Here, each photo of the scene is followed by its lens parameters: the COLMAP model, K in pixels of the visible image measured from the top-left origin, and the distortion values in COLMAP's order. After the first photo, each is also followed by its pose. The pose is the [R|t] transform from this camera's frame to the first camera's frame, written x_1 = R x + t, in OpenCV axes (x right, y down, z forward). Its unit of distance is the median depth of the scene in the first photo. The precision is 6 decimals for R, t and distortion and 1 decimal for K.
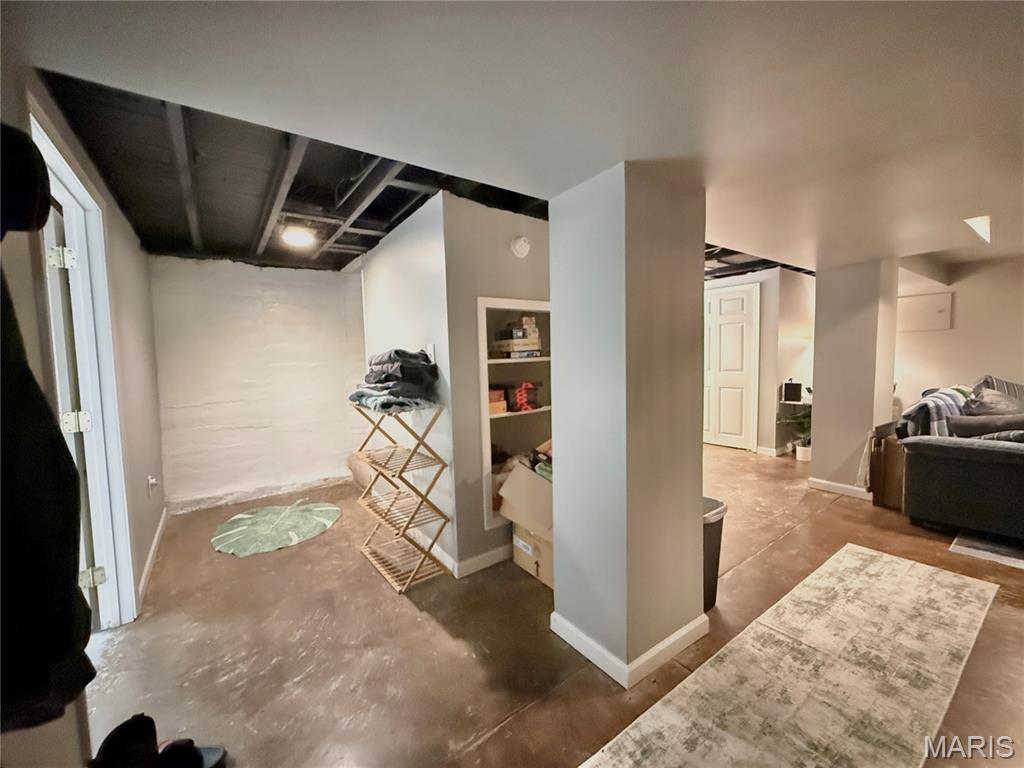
lens RADIAL K [[406.8, 0, 509.3], [0, 406.8, 385.6], [0, 0, 1]] dist [0.002273, -0.000702]
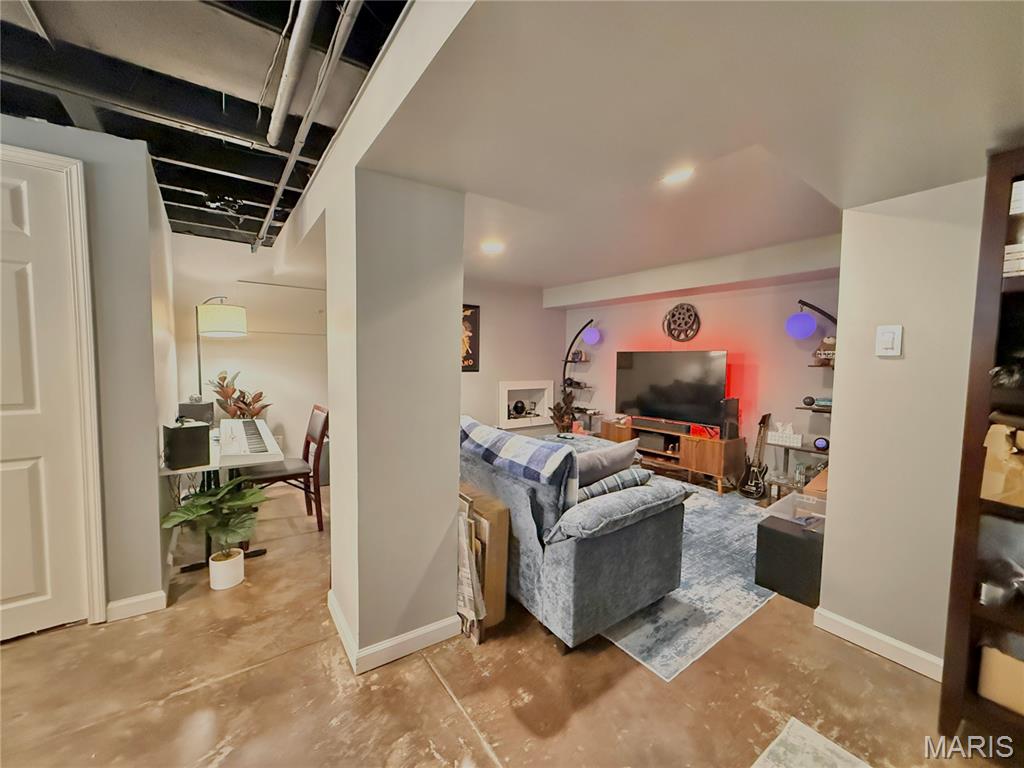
lens RADIAL K [[406.8, 0, 512.5], [0, 406.8, 388.6], [0, 0, 1]] dist [0.002273, -0.000702]
pose [[-0.011154, -0.051404, 0.998616, 0.246034], [0.053354, 0.997225, 0.051928, -0.052332], [-0.998513, 0.053859, -0.008380, 0.640938]]
